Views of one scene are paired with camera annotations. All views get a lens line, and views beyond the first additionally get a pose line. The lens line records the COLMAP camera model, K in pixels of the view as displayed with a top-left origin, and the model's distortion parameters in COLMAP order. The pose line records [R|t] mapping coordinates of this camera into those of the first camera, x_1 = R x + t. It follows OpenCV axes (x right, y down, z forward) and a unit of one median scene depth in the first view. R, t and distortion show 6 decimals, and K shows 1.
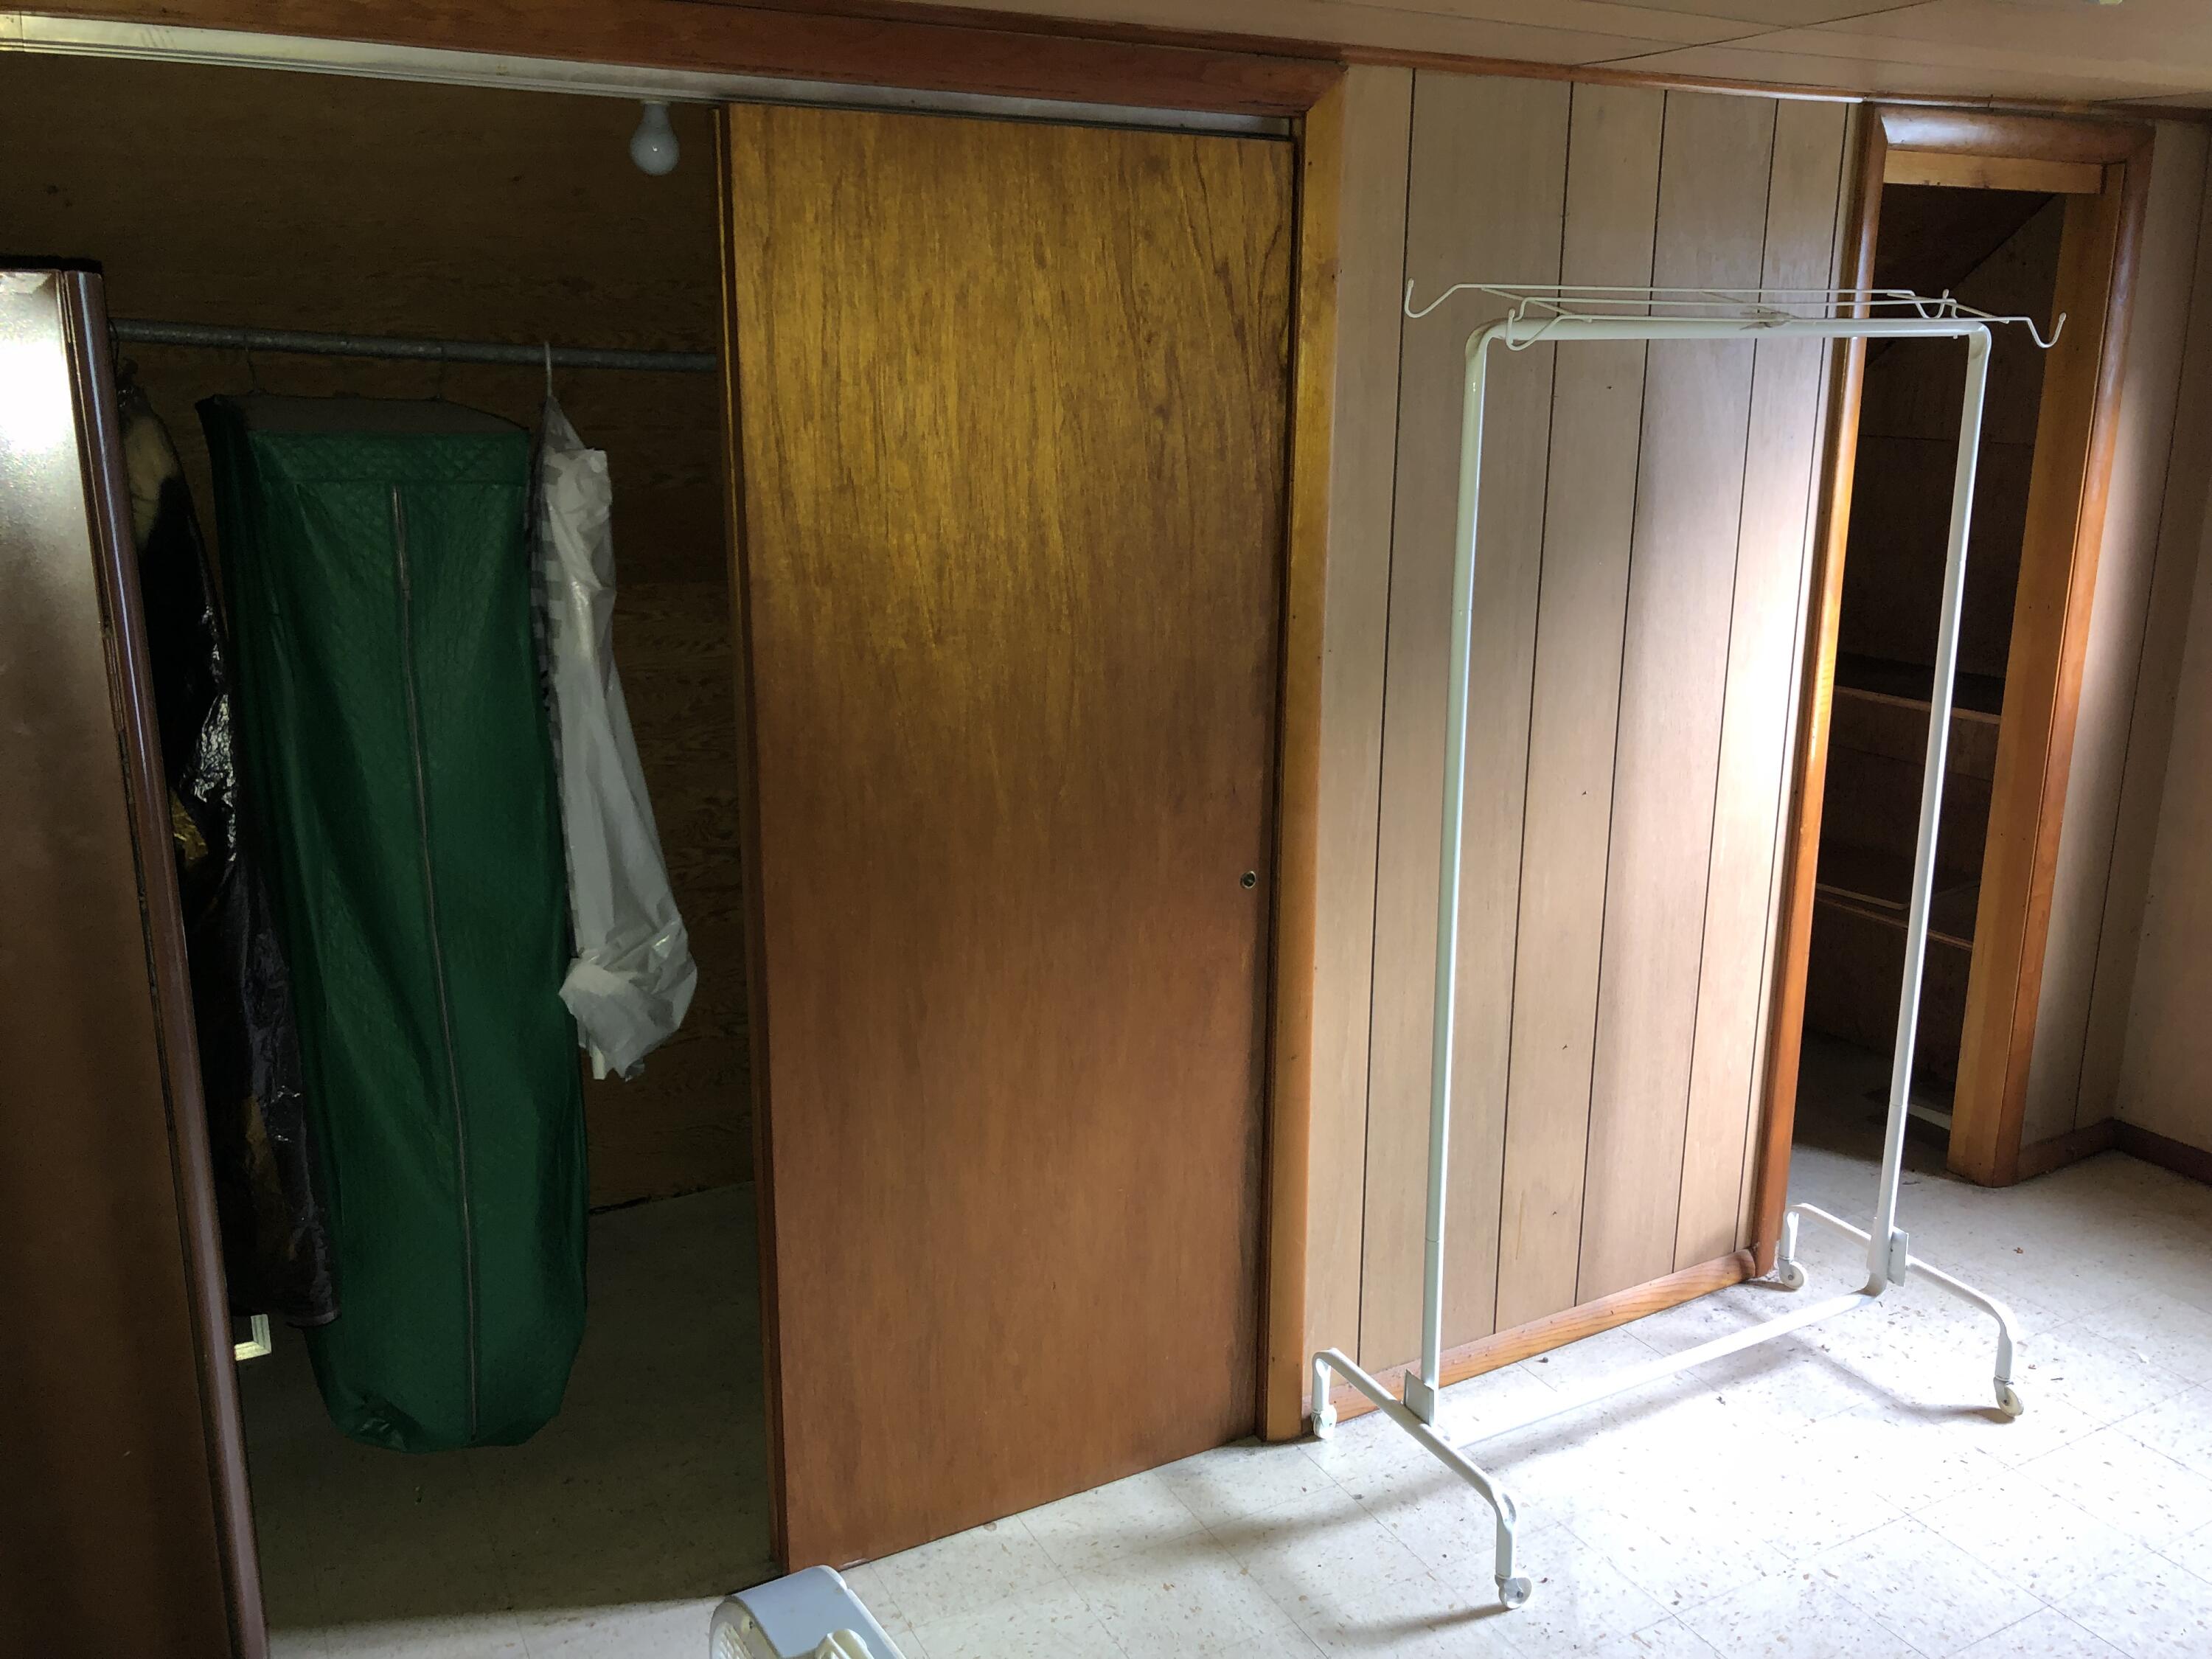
lens RADIAL K [[1810.6, 0, 1101.9], [0, 1810.6, 790.9], [0, 0, 1]] dist [0.004044, 0.002689]
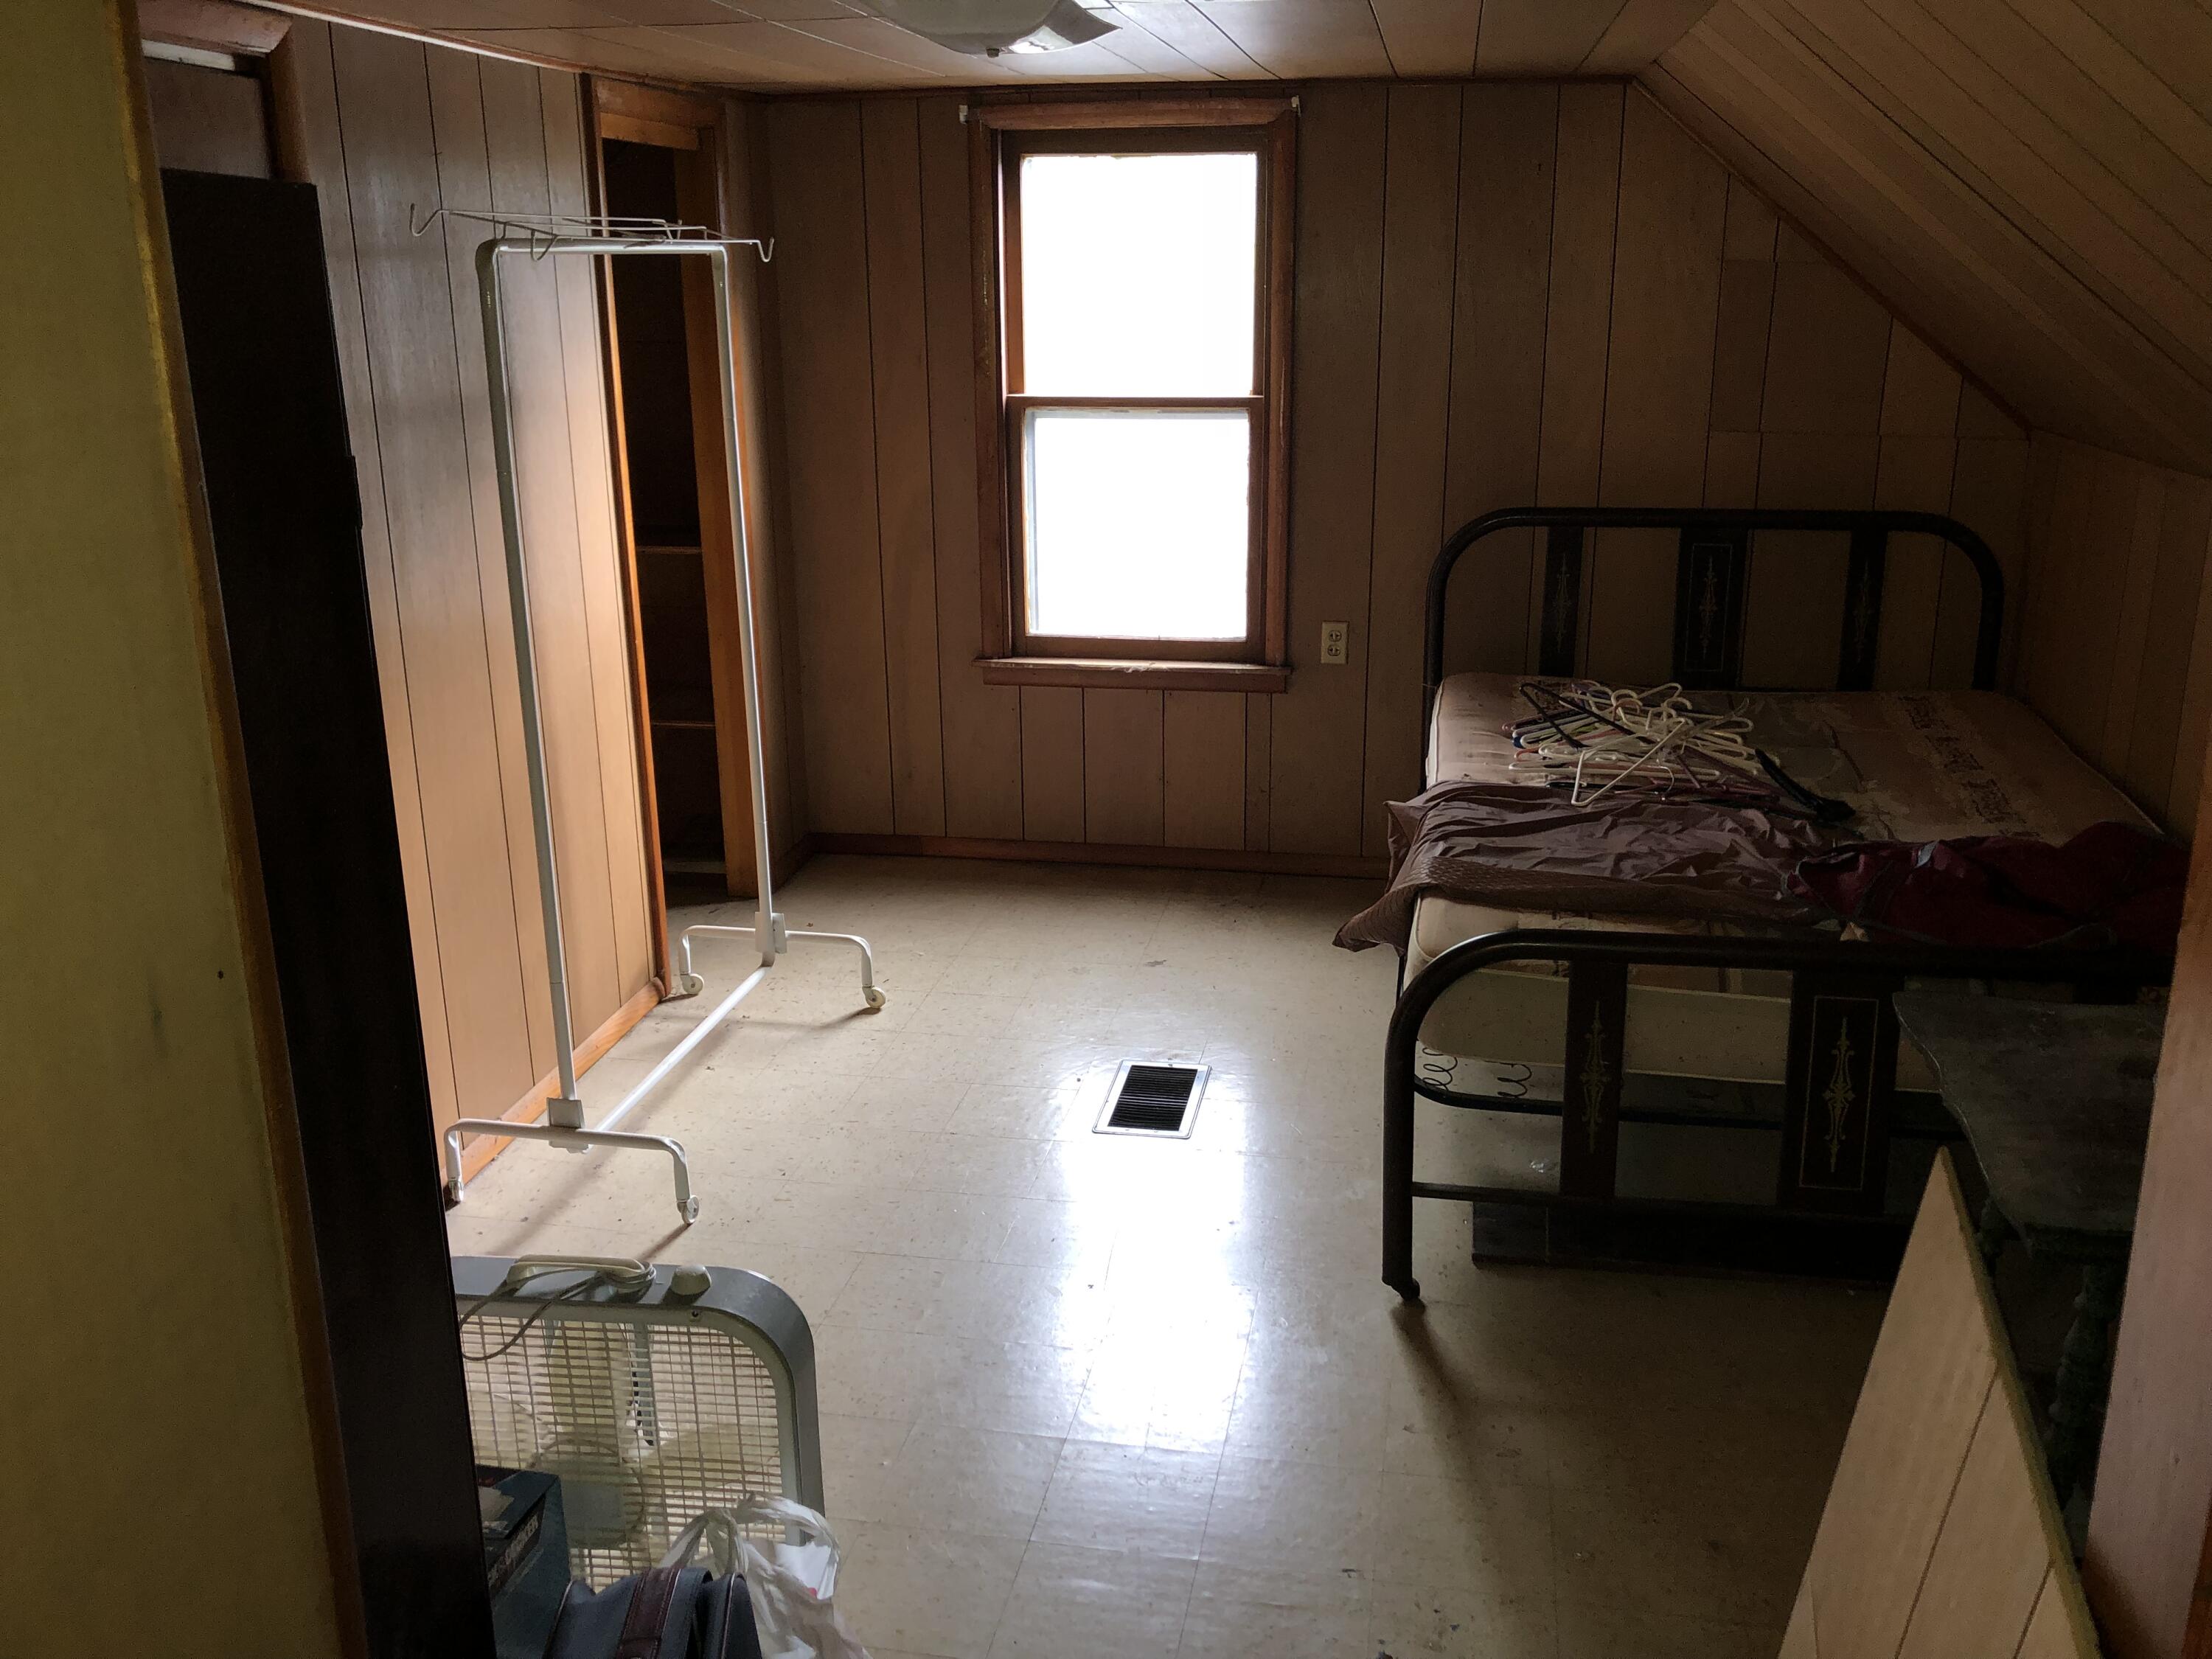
lens RADIAL K [[1810.6, 0, 1101.9], [0, 1810.6, 790.9], [0, 0, 1]] dist [0.004044, 0.002689]
pose [[0.626472, -0.208551, 0.751025, -0.416075], [0.184214, 0.975859, 0.117321, 0.036558], [-0.757362, 0.064851, 0.649766, -0.082316]]
